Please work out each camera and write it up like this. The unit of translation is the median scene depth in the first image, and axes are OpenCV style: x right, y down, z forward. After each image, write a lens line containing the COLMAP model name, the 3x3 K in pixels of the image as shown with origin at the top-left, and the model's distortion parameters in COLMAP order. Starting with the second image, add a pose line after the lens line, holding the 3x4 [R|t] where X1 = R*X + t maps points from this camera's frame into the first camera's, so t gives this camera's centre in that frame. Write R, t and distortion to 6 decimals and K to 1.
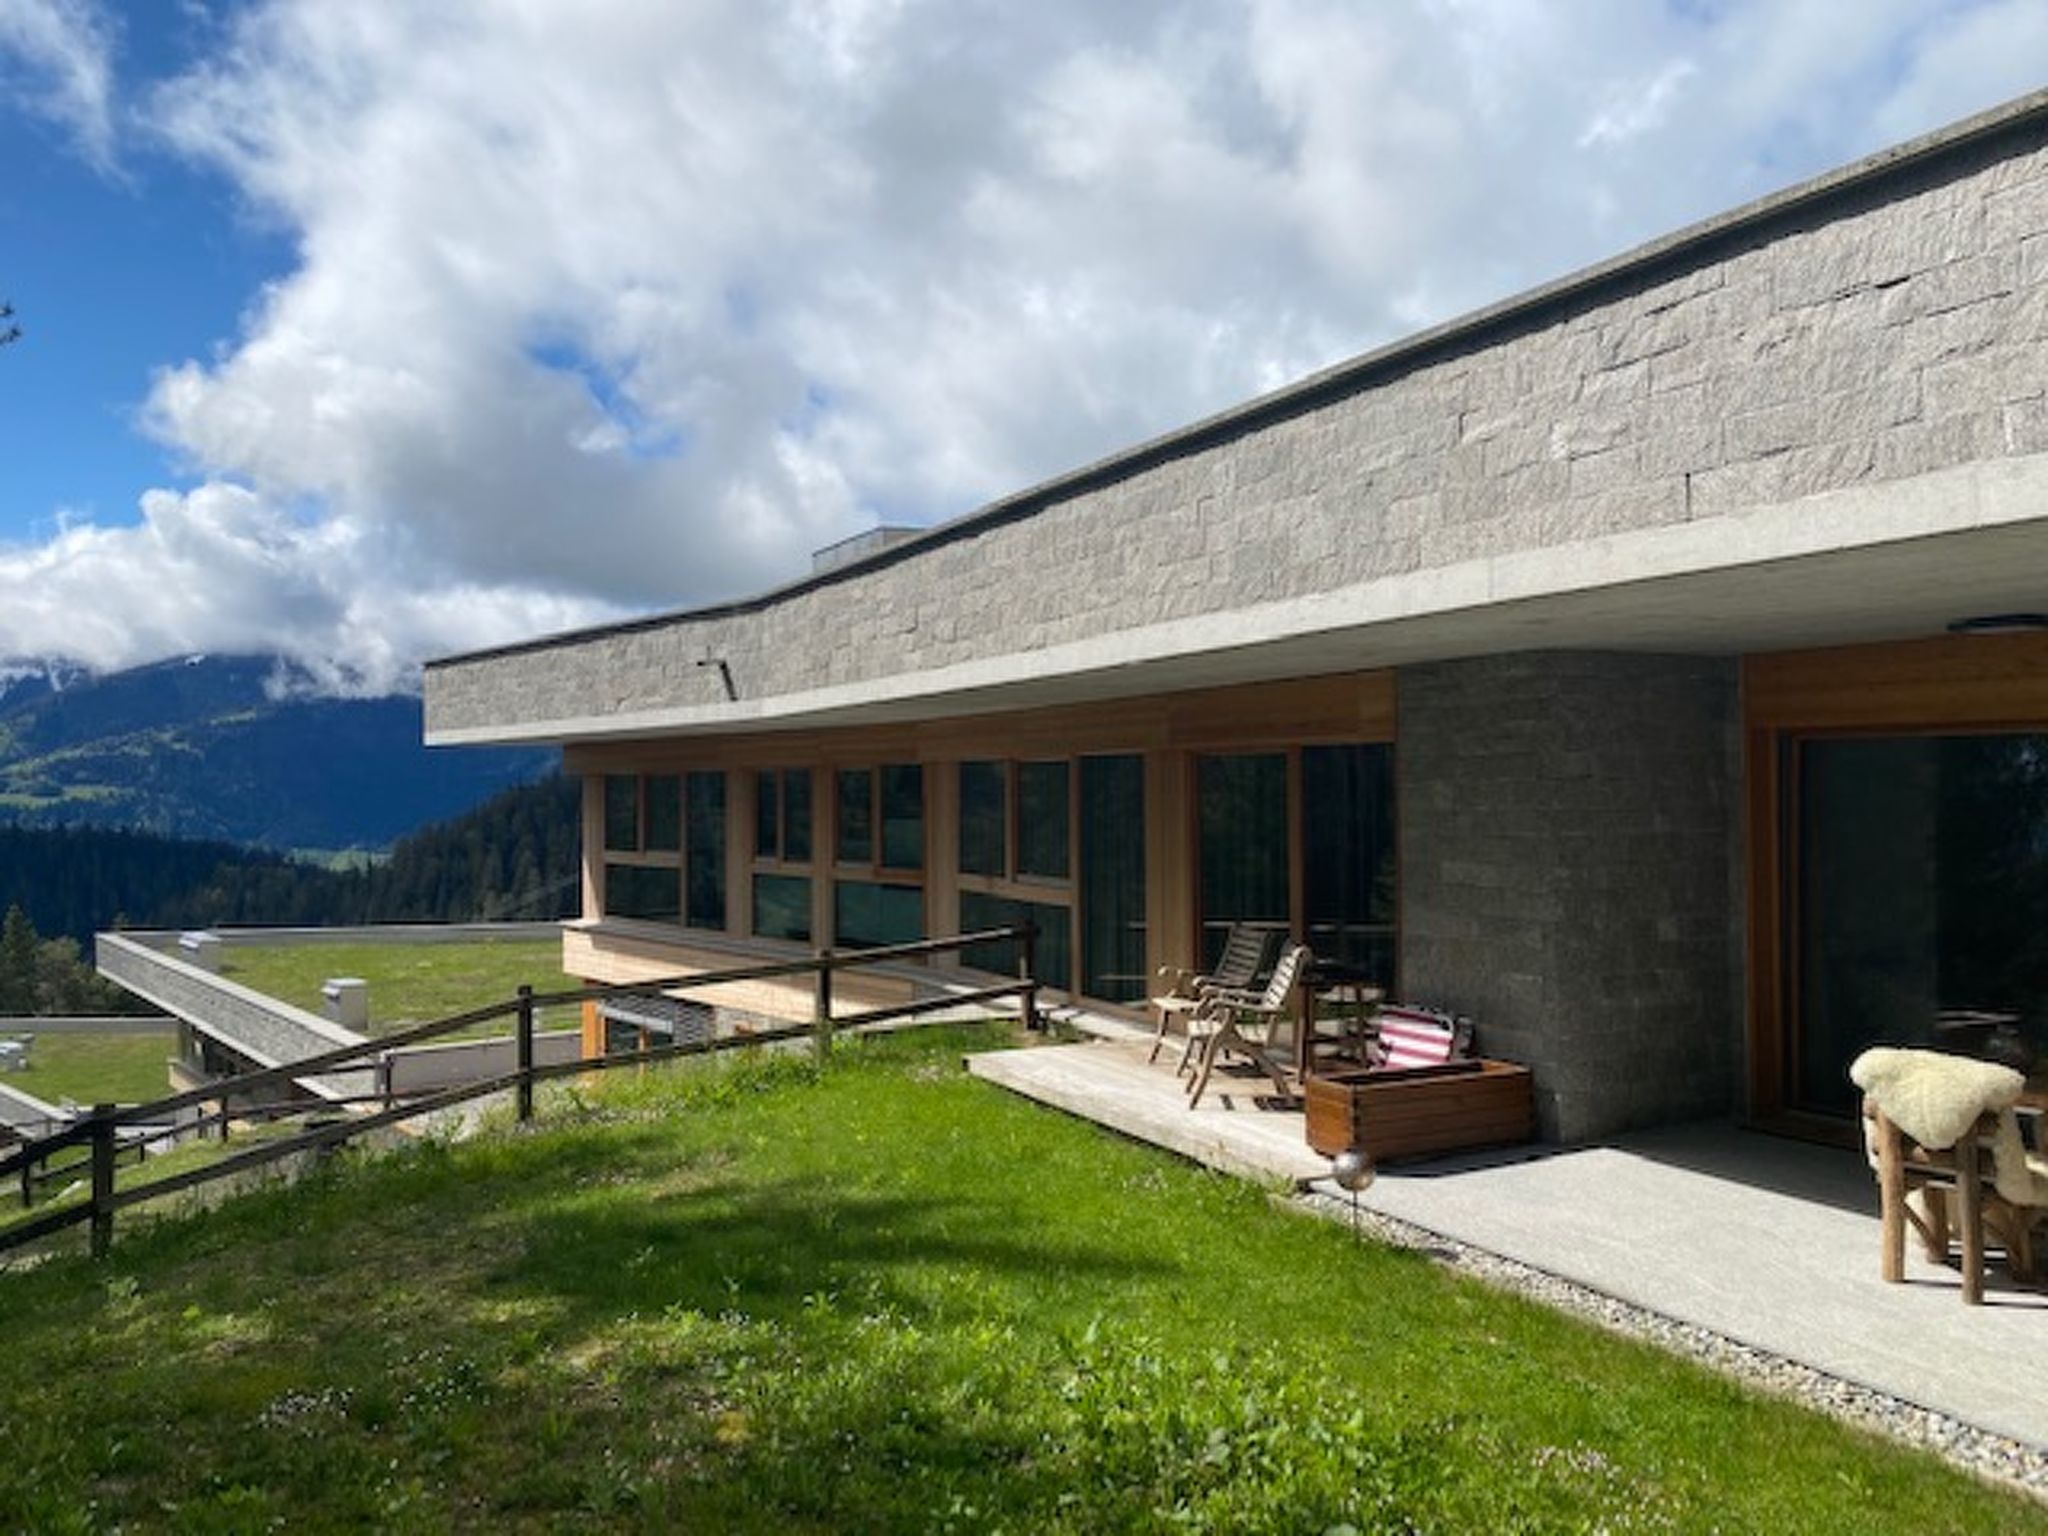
lens RADIAL K [[1566.9, 0, 1019.0], [0, 1566.9, 770.3], [0, 0, 1]] dist [0.034672, -0.014980]
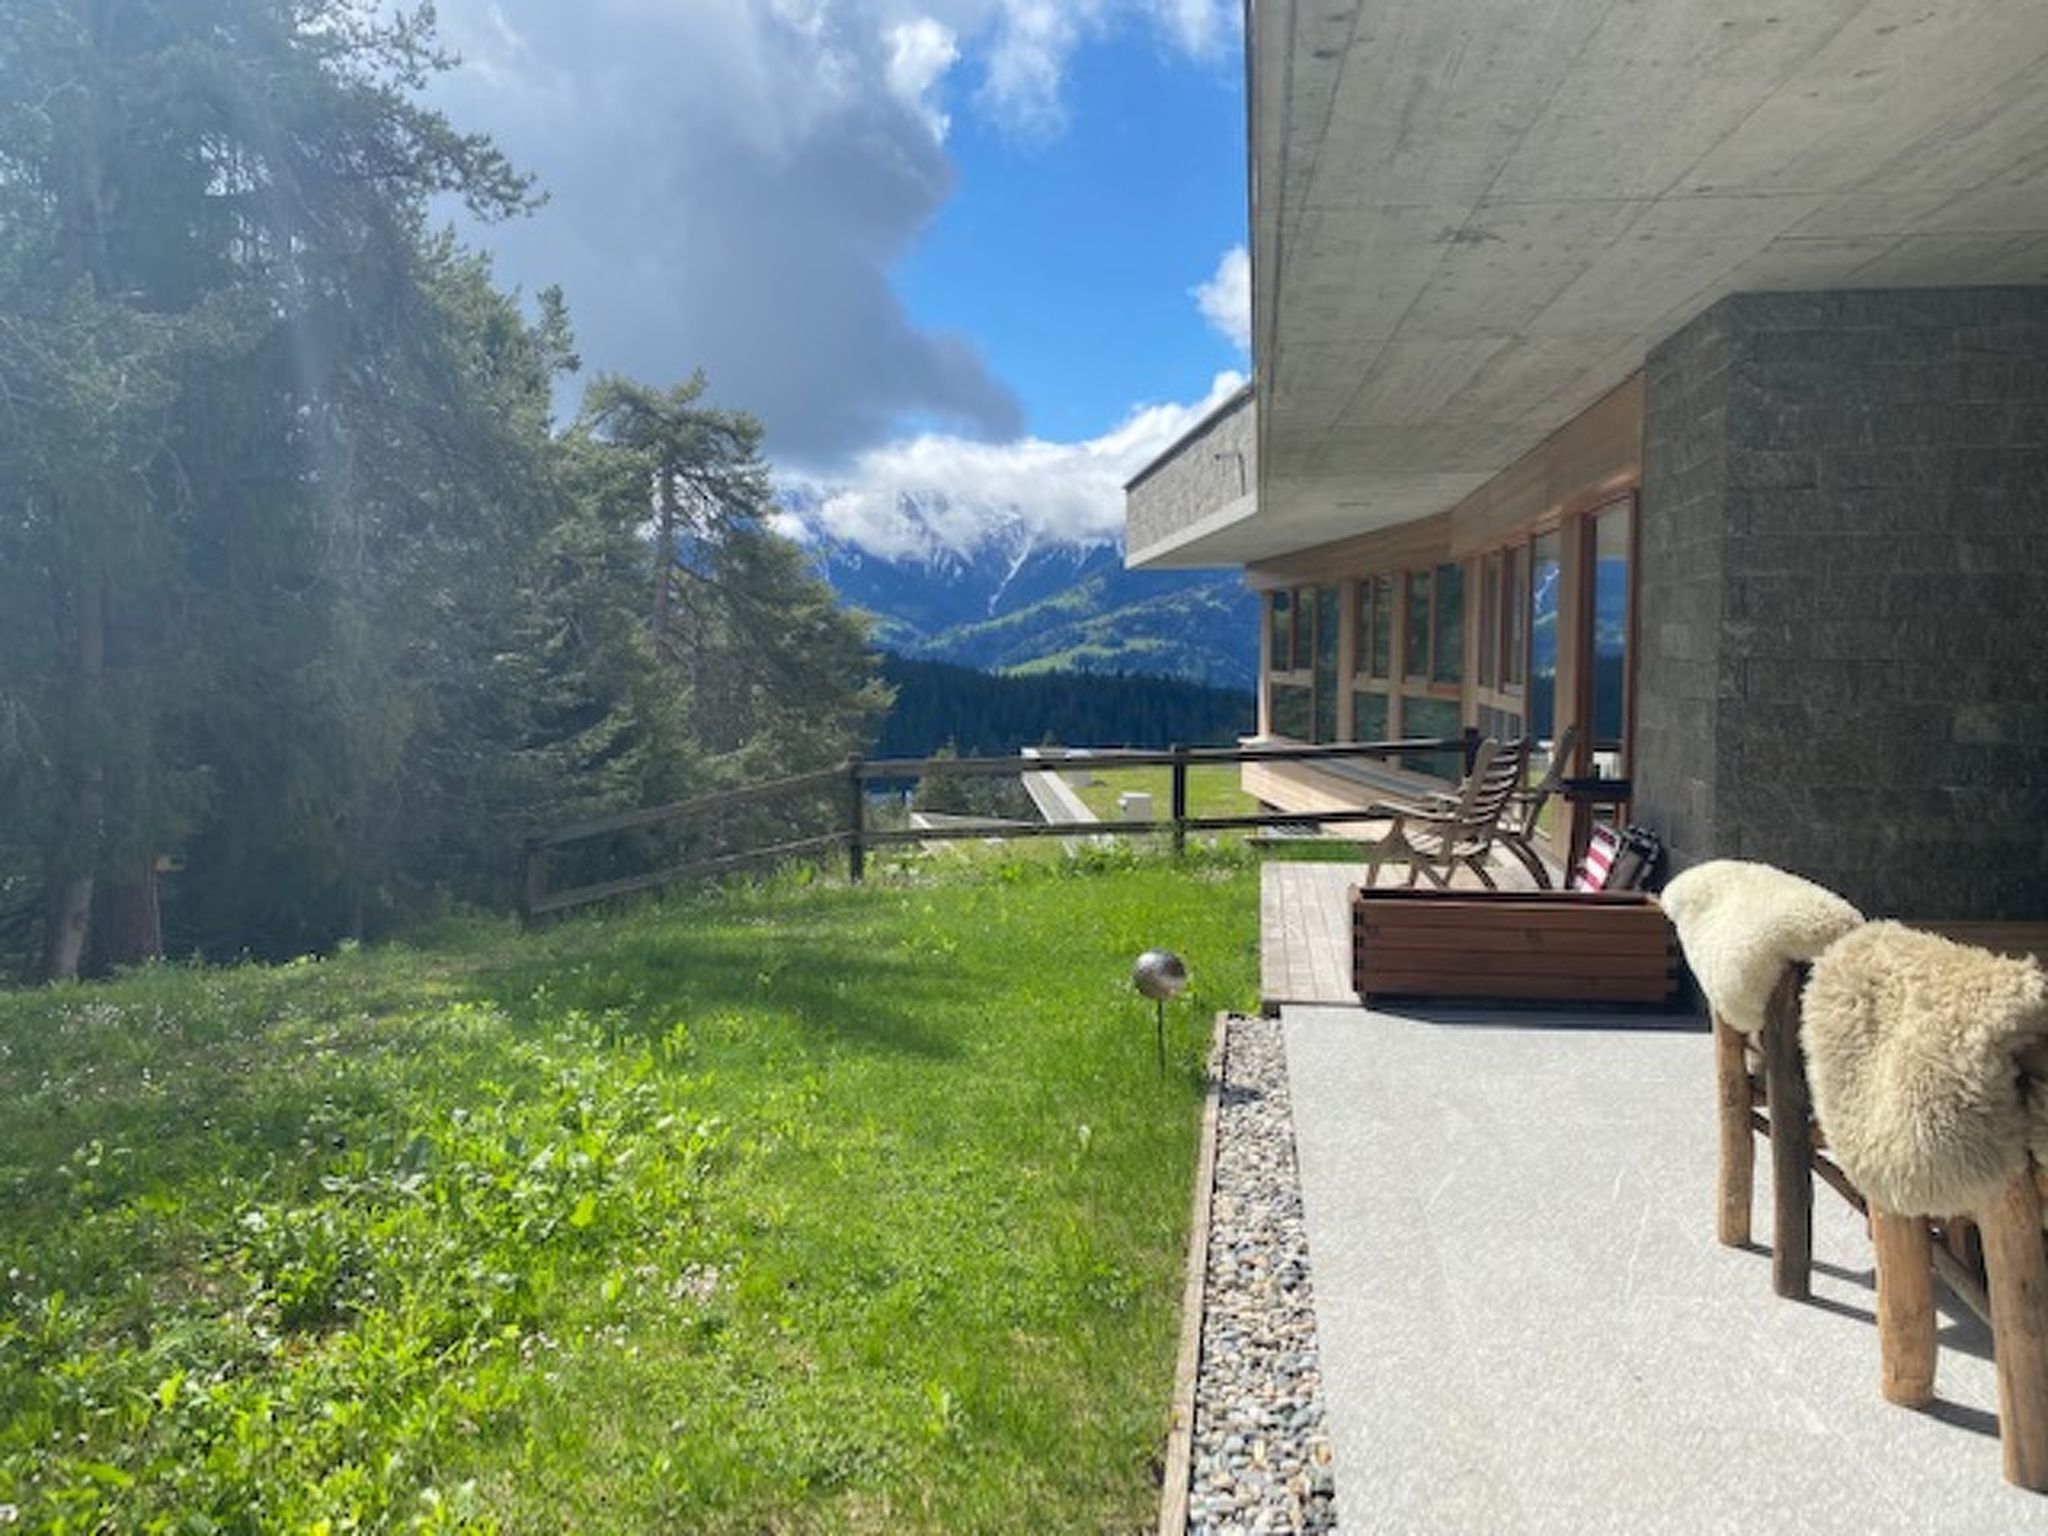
lens RADIAL K [[1566.9, 0, 1027.5], [0, 1566.9, 757.2], [0, 0, 1]] dist [0.034672, -0.014980]
pose [[0.810158, 0.051400, -0.583955, 0.147300], [-0.004289, 0.996642, 0.081775, 0.019587], [0.586197, -0.063746, 0.807657, 0.079918]]
